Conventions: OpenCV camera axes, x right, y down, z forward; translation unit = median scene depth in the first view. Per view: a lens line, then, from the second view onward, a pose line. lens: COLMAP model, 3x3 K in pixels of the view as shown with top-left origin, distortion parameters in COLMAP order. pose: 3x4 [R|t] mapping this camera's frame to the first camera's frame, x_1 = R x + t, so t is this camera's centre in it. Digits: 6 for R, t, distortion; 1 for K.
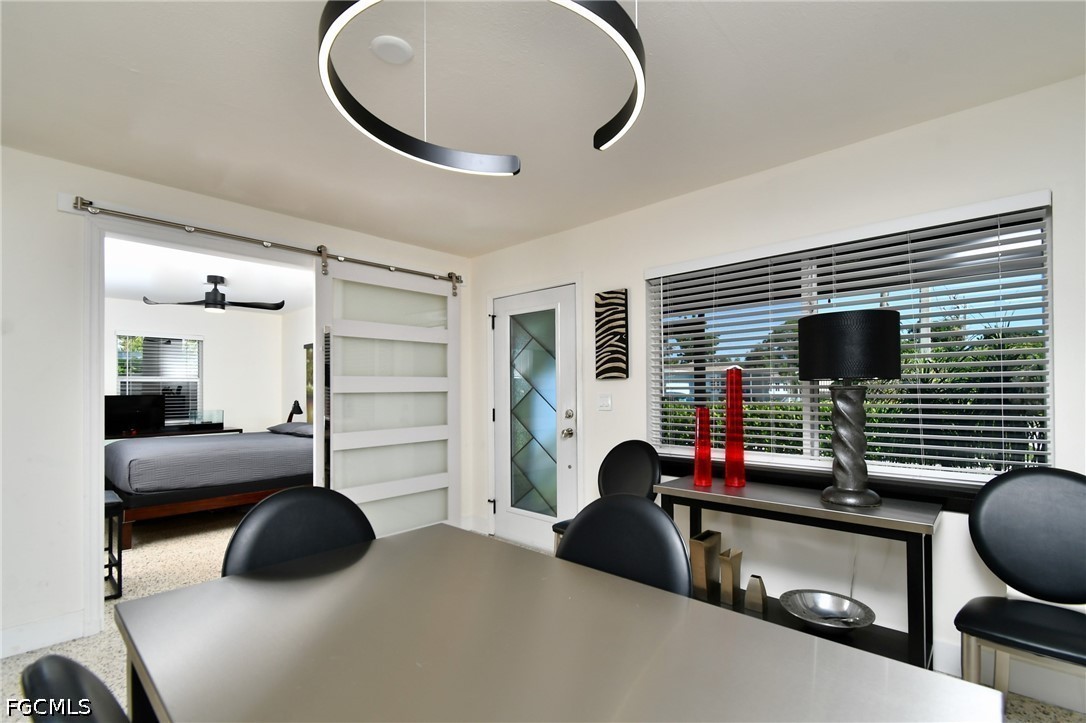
lens RADIAL K [[487.6, 0, 542.1], [0, 487.6, 378.9], [0, 0, 1]] dist [-0.000164, -0.000143]
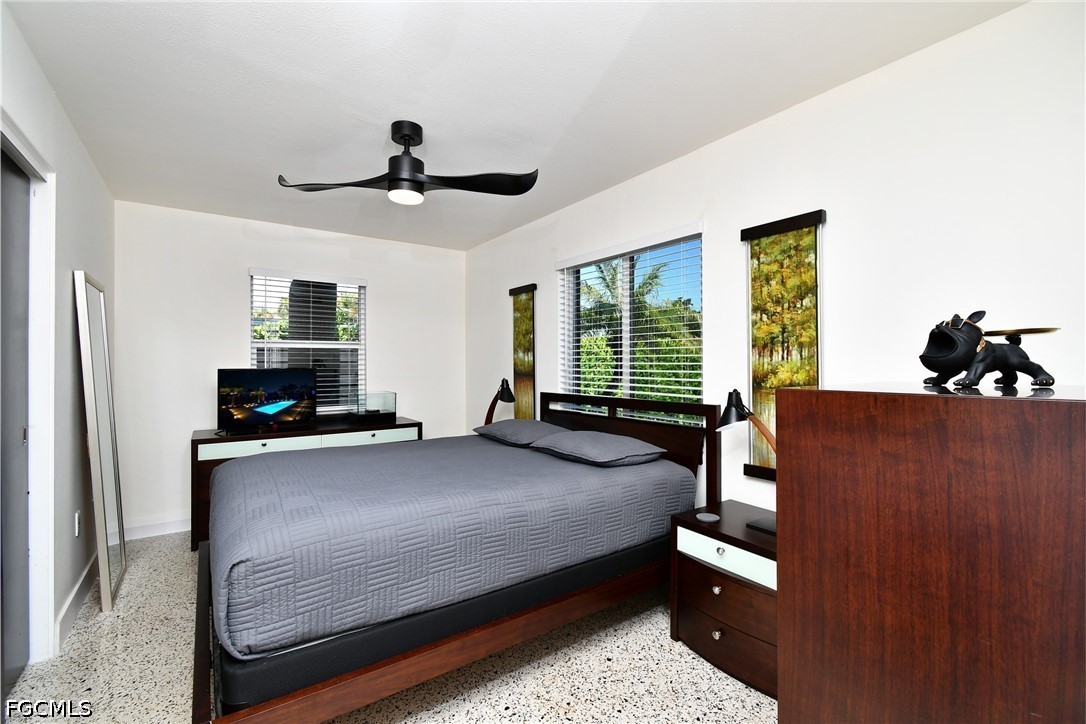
lens RADIAL K [[475.7, 0, 543.0], [0, 475.7, 362.0], [0, 0, 1]] dist [0.000451, -0.000030]
pose [[0.977377, 0.001410, -0.211498, -0.356335], [0.002554, 0.999826, 0.018468, 0.013569], [0.211487, -0.018590, 0.977204, 0.458570]]
